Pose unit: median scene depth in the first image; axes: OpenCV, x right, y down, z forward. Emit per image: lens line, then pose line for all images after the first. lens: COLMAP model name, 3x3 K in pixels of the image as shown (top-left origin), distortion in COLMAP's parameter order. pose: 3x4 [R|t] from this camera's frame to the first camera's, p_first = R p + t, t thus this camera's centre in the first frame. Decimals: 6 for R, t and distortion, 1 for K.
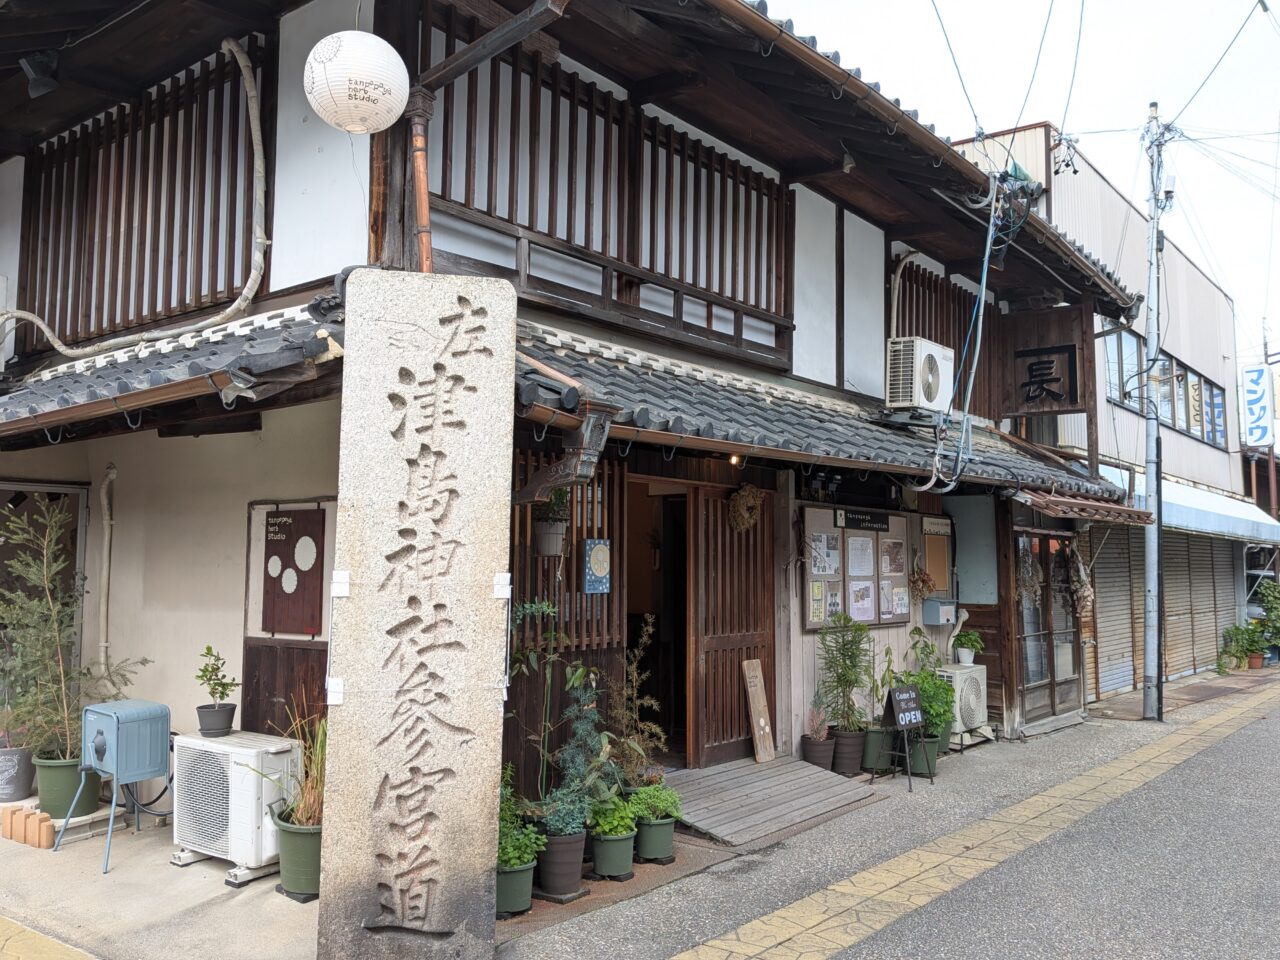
lens RADIAL K [[1053.9, 0, 640.3], [0, 1053.9, 481.9], [0, 0, 1]] dist [-0.031593, -0.010546]
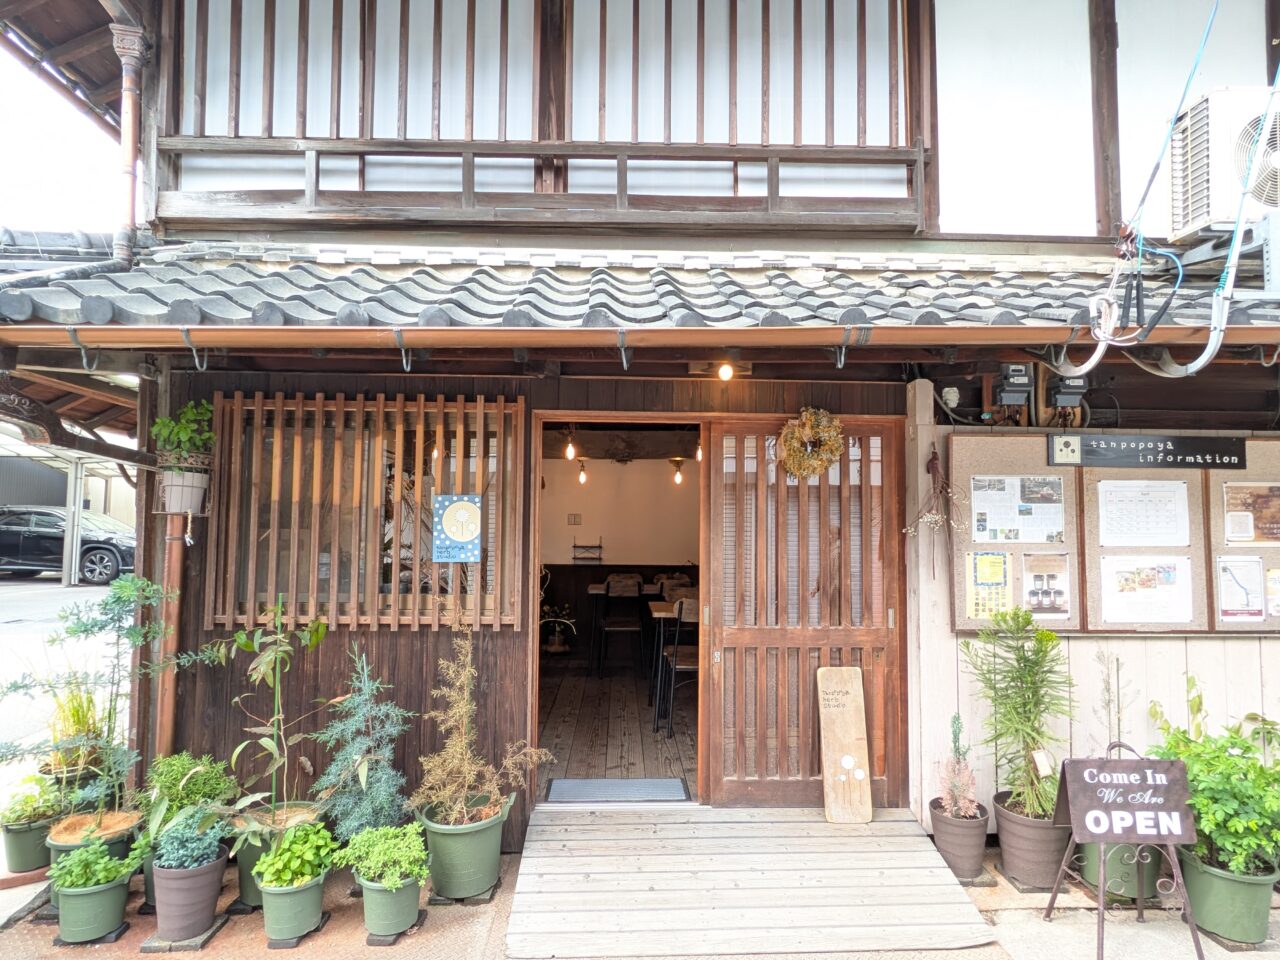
lens RADIAL K [[884.6, 0, 640.8], [0, 884.6, 480.2], [0, 0, 1]] dist [-0.025022, -0.001090]
pose [[0.659515, -0.048844, -0.750103, 0.437329], [0.058552, 0.998193, -0.013518, 0.047644], [0.749408, -0.035005, 0.661183, 0.520335]]
